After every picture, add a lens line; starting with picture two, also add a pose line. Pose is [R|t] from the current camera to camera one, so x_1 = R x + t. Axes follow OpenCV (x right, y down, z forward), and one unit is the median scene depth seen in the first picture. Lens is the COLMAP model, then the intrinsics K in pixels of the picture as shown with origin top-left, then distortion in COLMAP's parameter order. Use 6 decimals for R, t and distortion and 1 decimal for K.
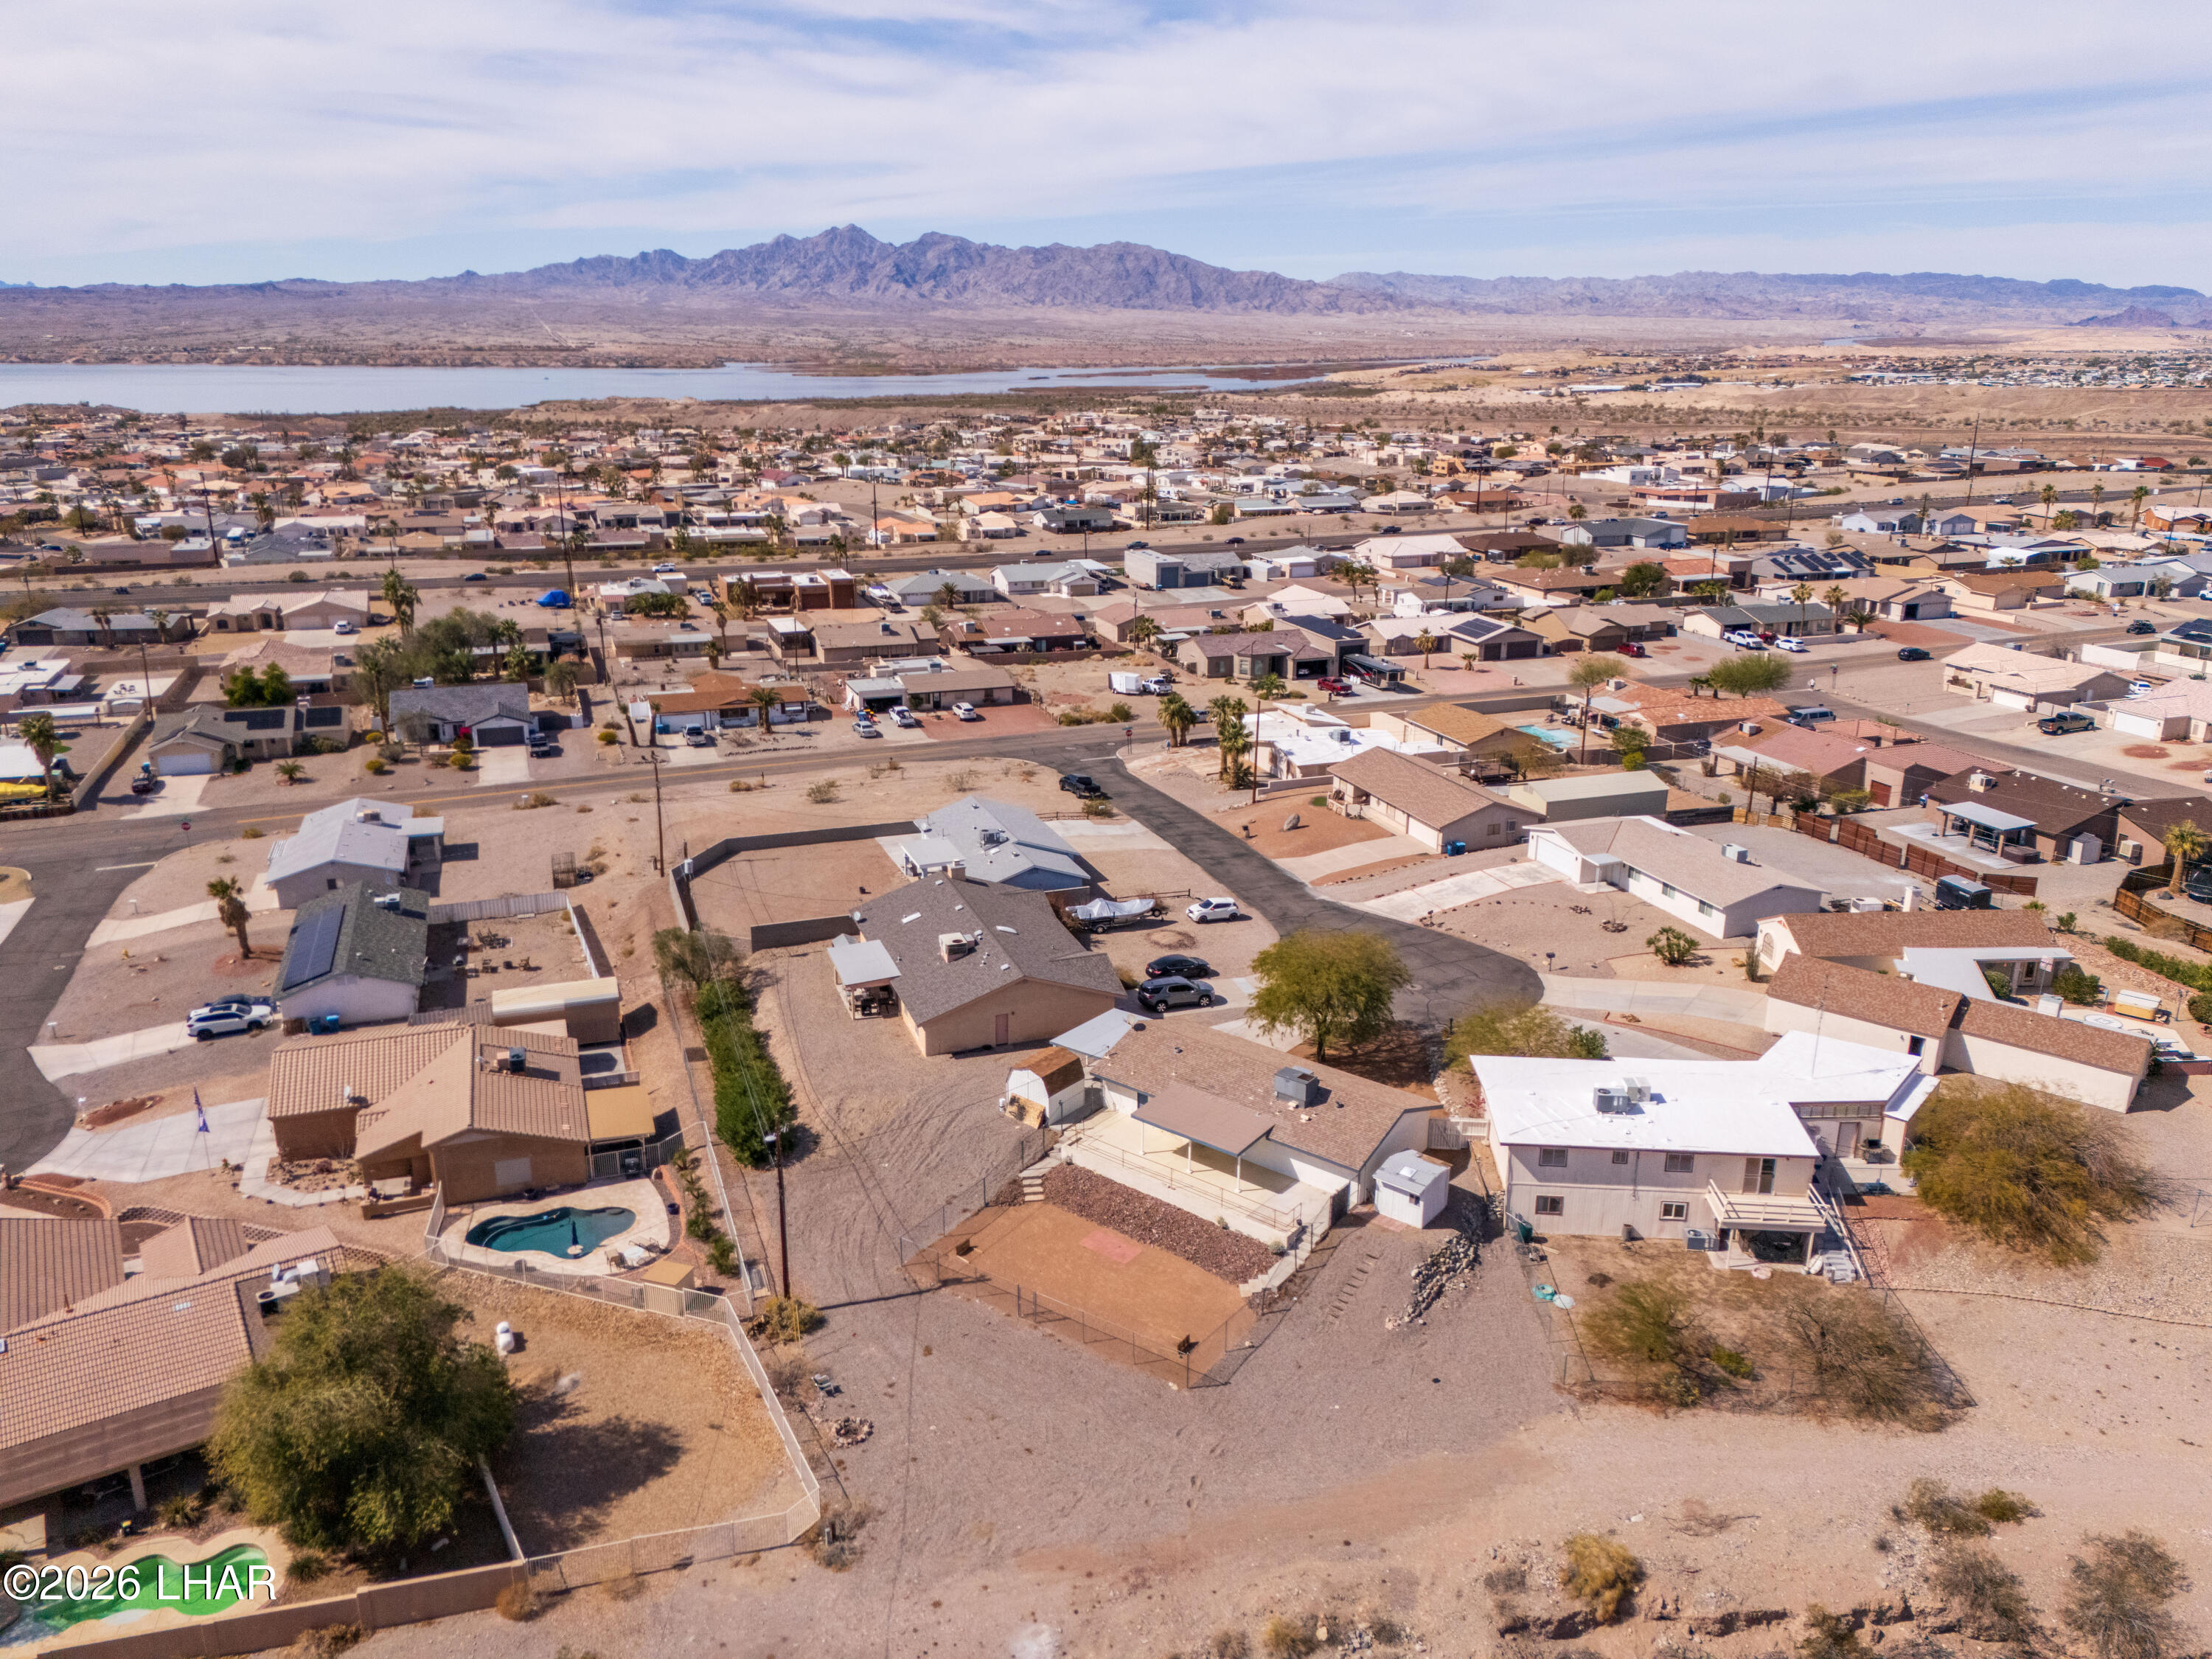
lens RADIAL K [[1605.0, 0, 1100.3], [0, 1605.0, 842.0], [0, 0, 1]] dist [0.089052, -0.088792]
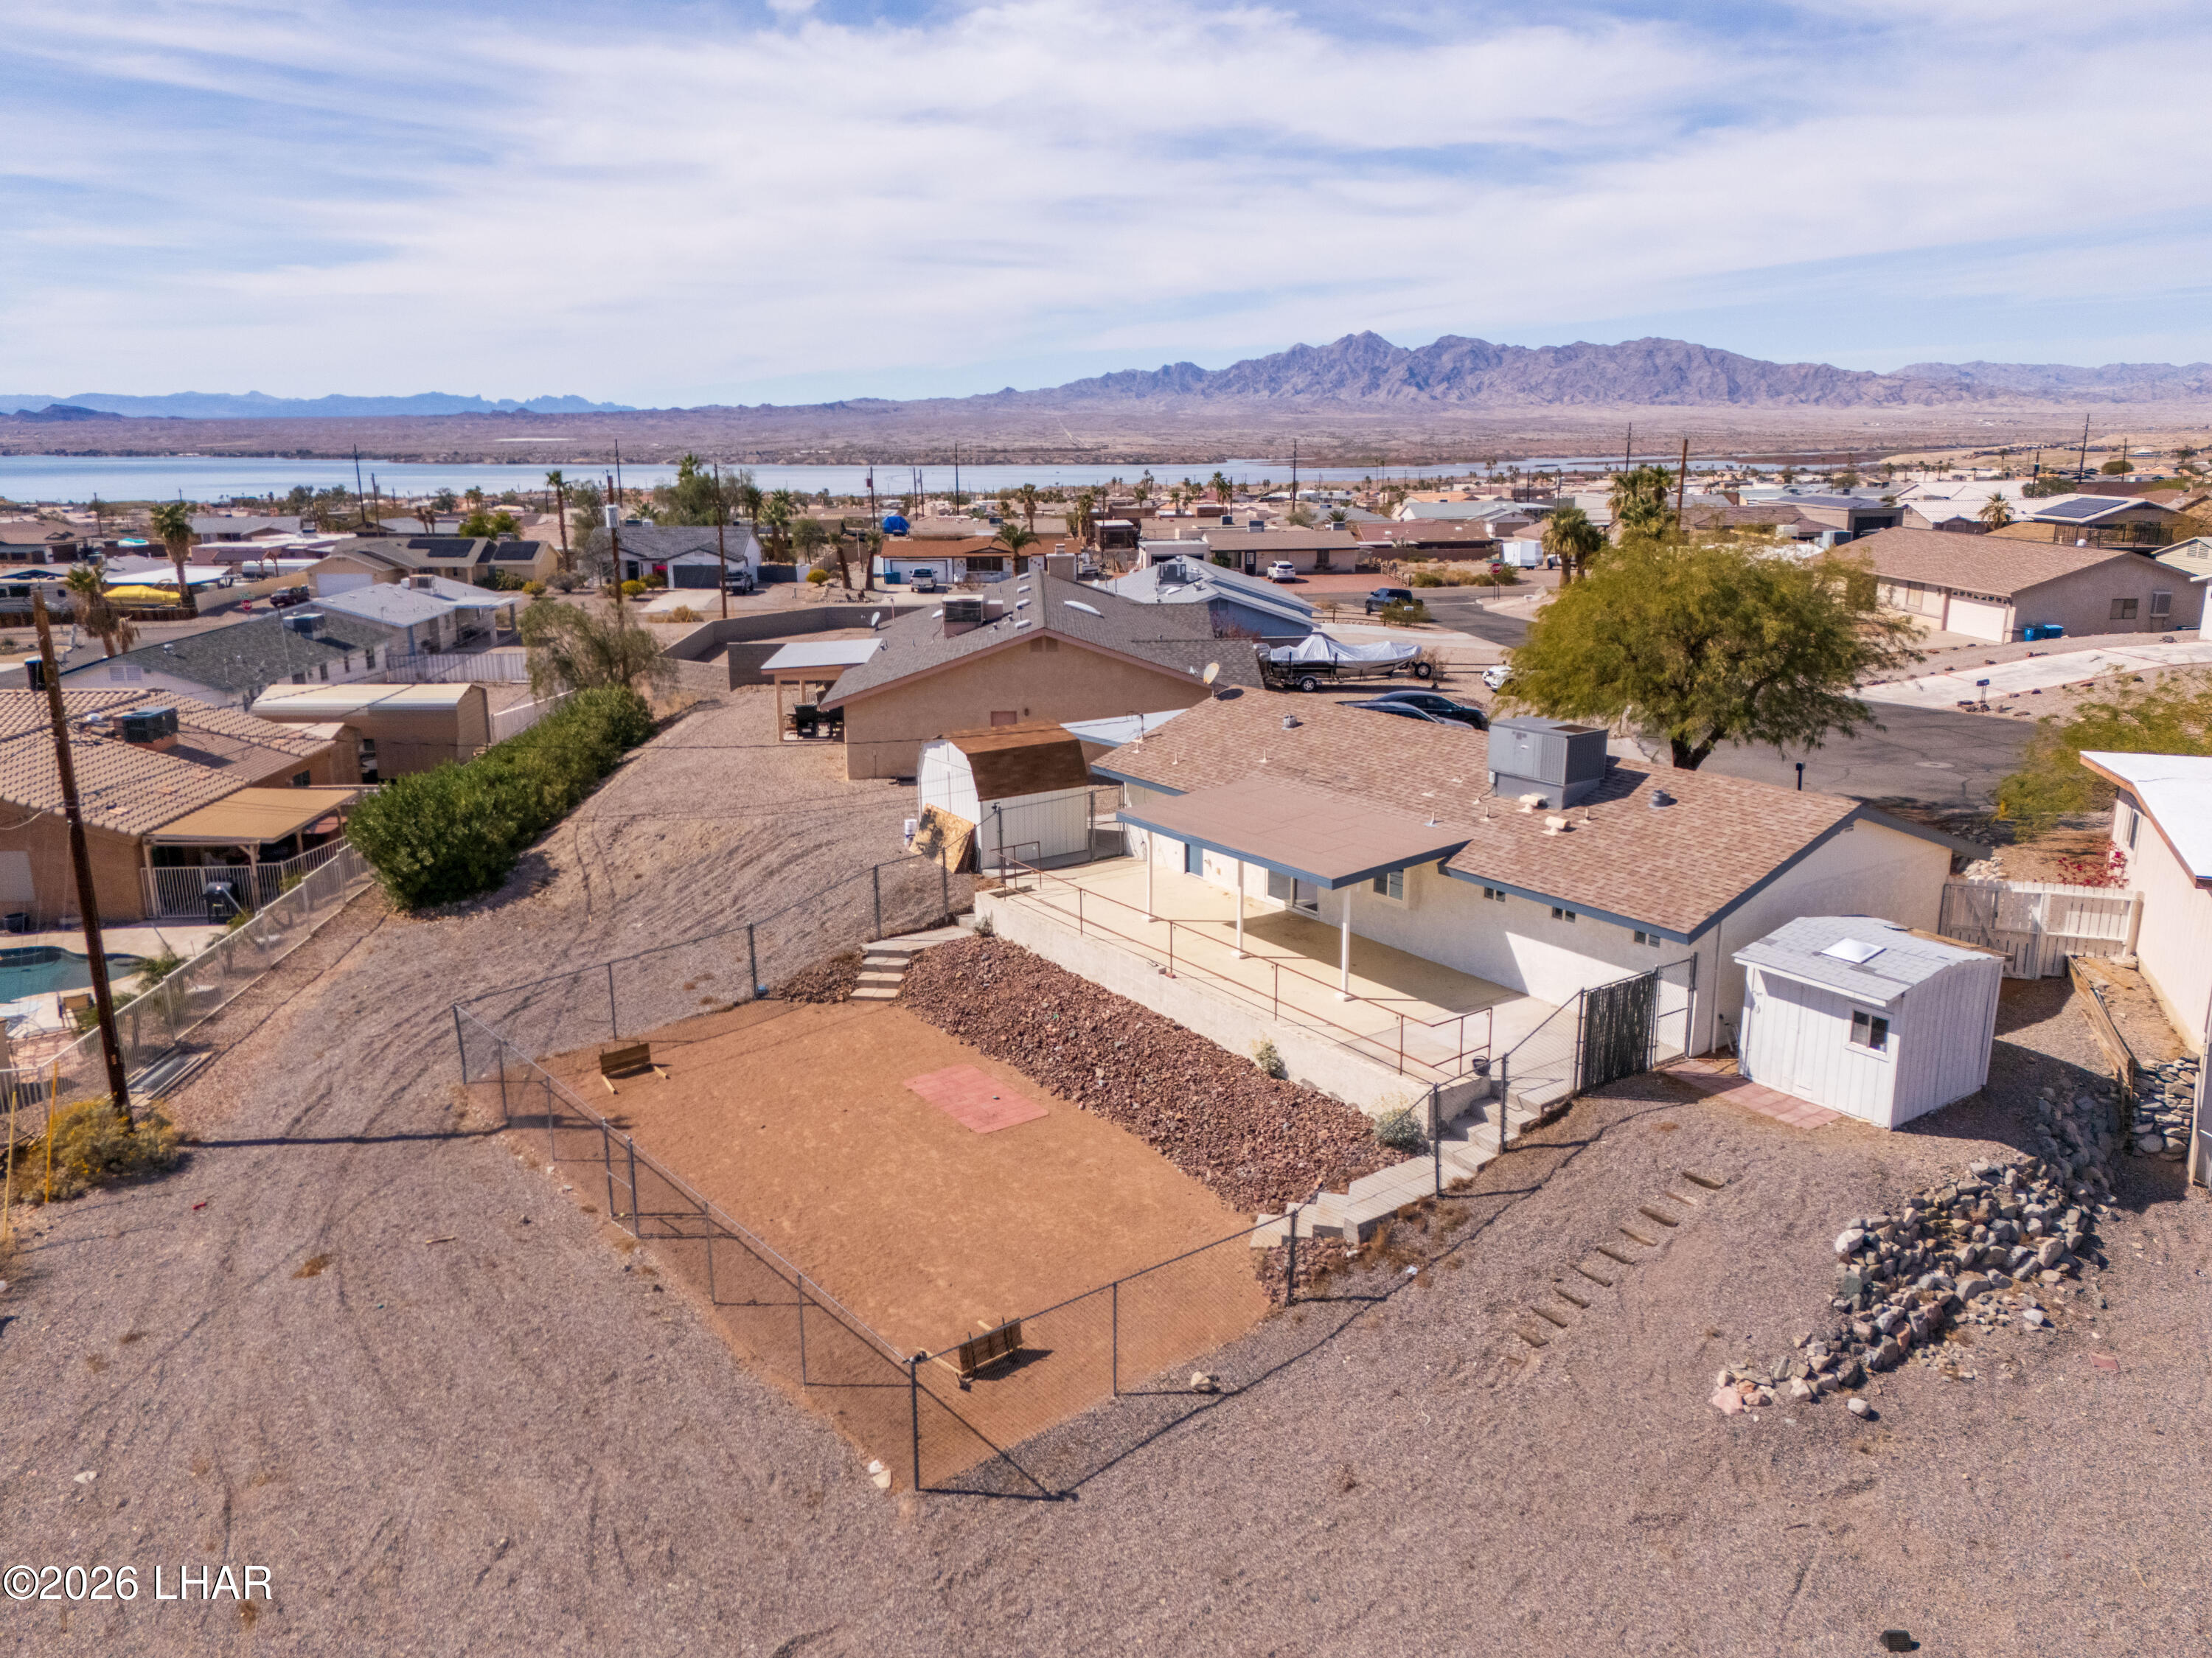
lens RADIAL K [[1638.9, 0, 1099.2], [0, 1638.9, 826.4], [0, 0, 1]] dist [0.087345, -0.084200]
pose [[0.955913, 0.057400, -0.287984, 0.103784], [-0.078400, 0.994998, -0.061915, 0.155110], [0.282990, 0.081763, 0.955632, 0.471784]]
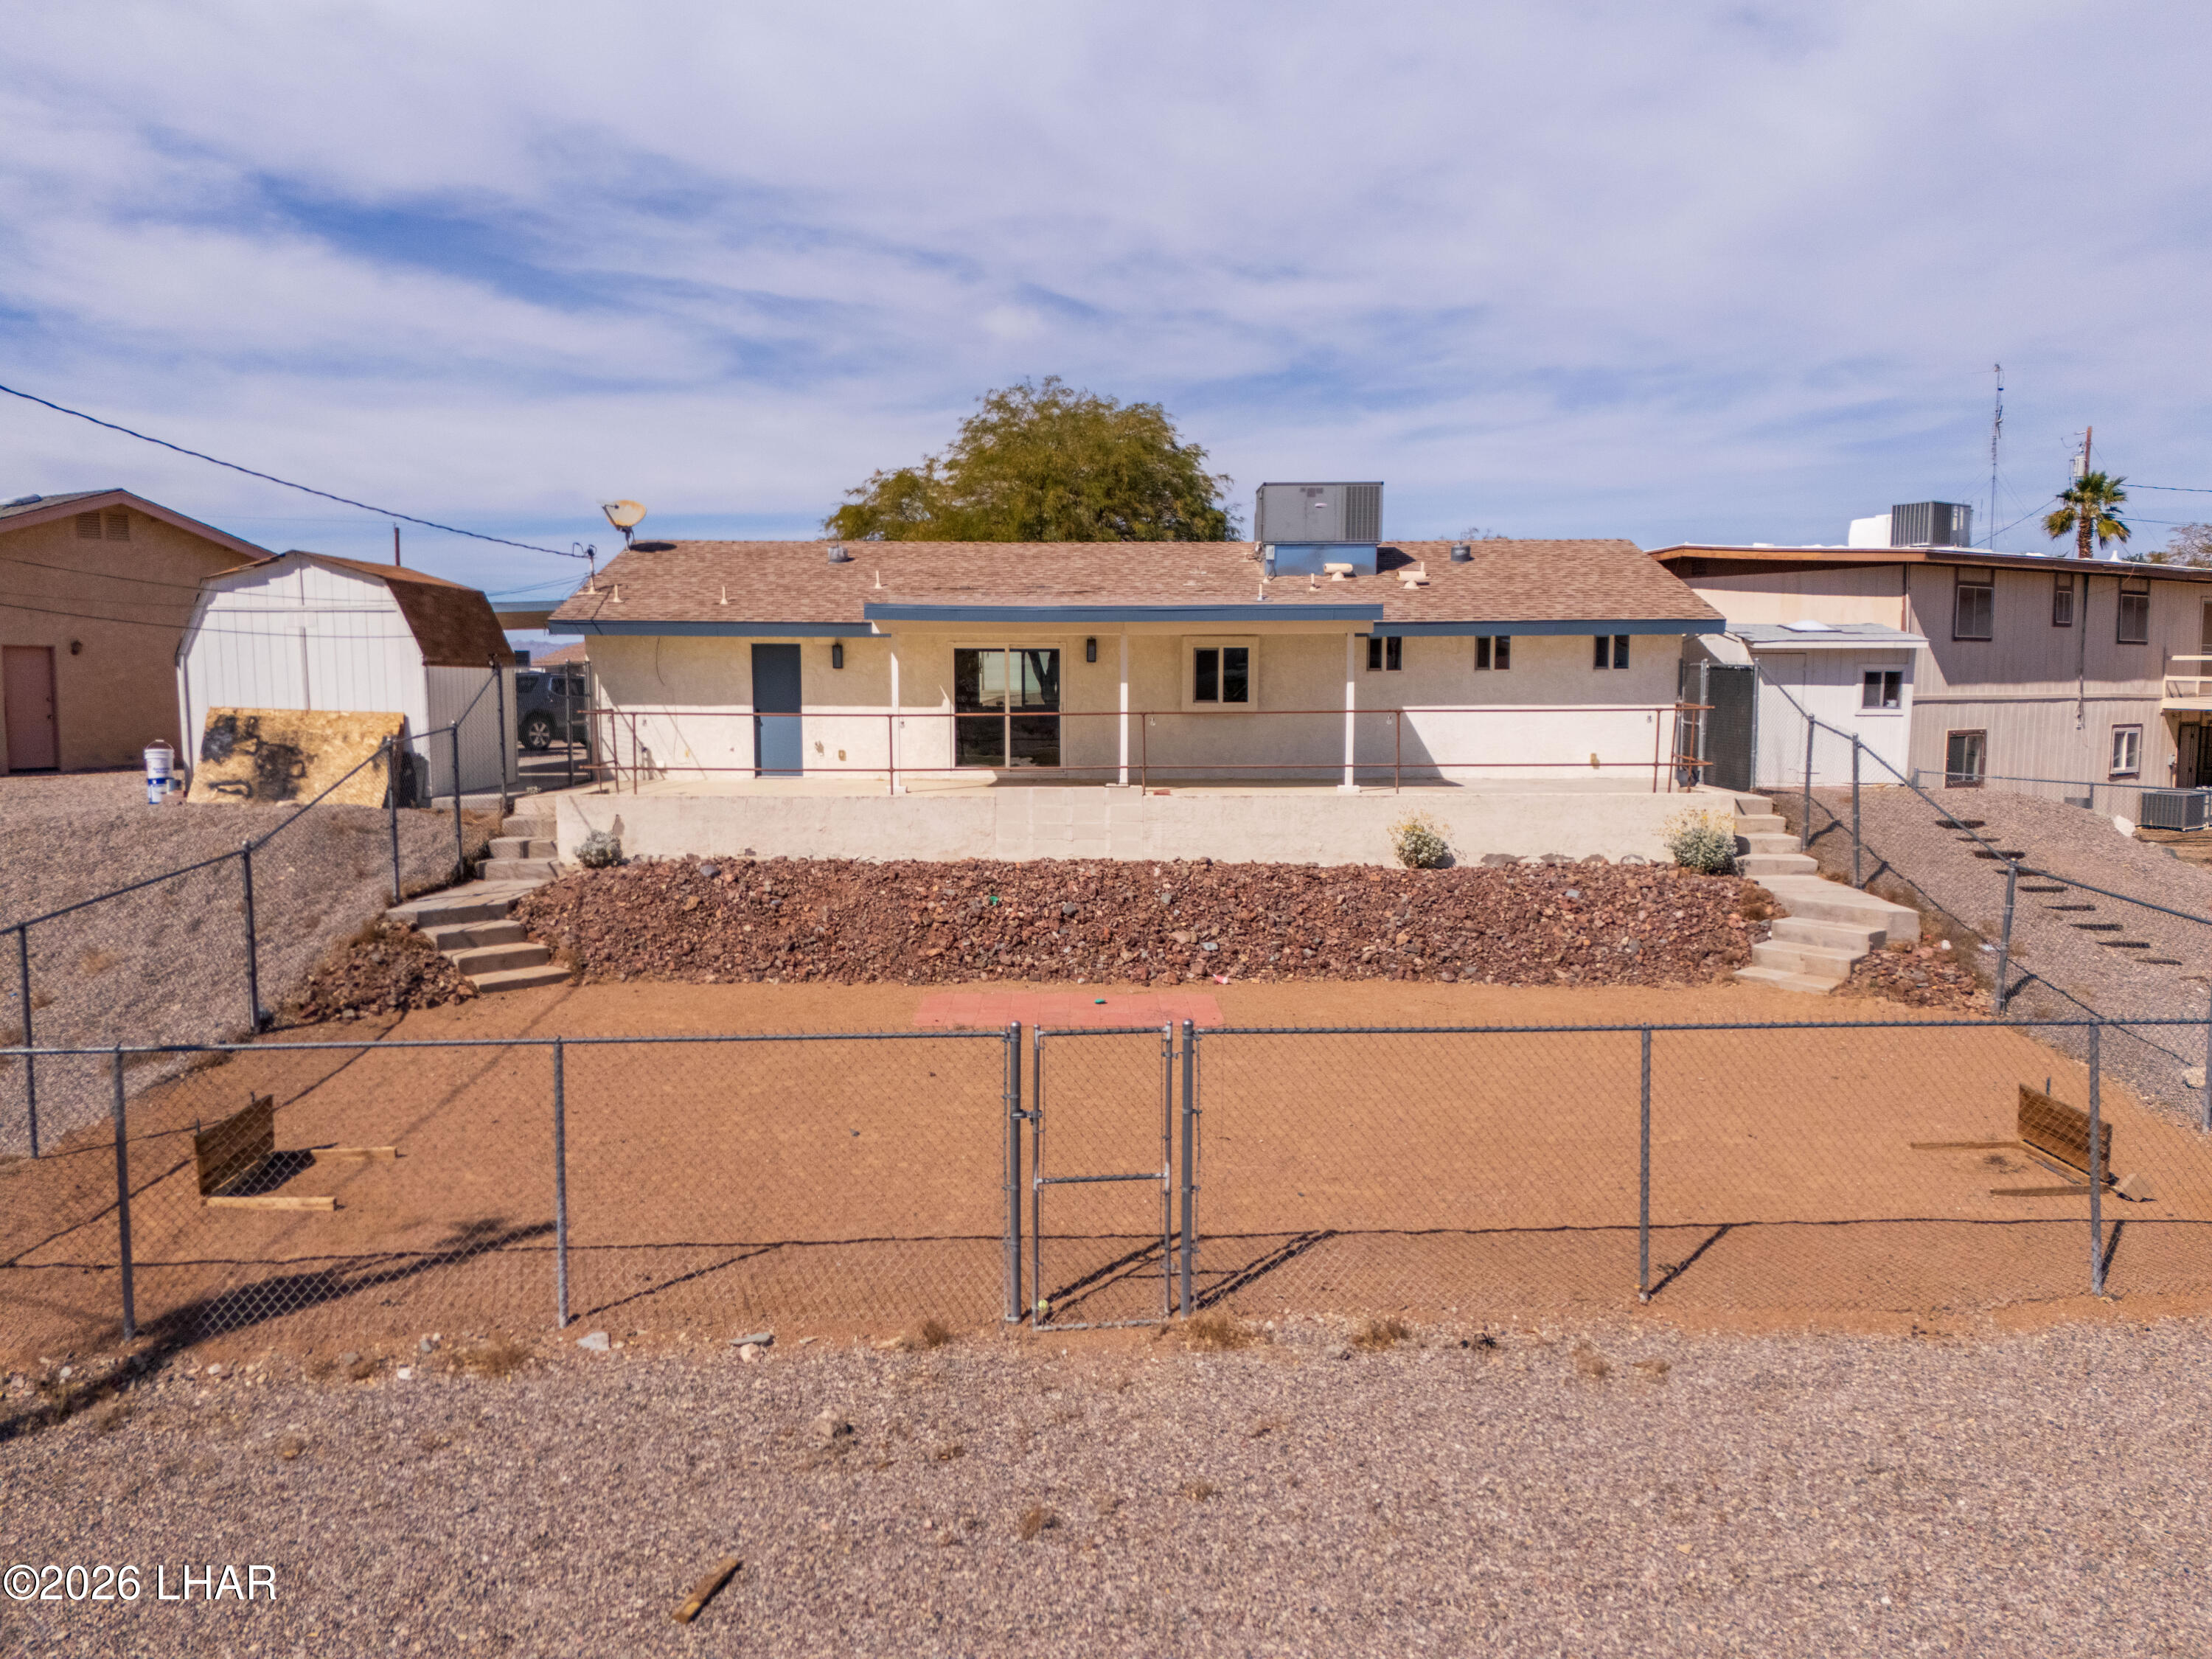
lens RADIAL K [[1605.0, 0, 1100.3], [0, 1605.0, 842.0], [0, 0, 1]] dist [0.089052, -0.088792]
pose [[0.784104, -0.065008, 0.617215, -0.082771], [0.196261, 0.969436, -0.147224, 0.192990], [-0.588780, 0.236574, 0.772897, 0.620273]]
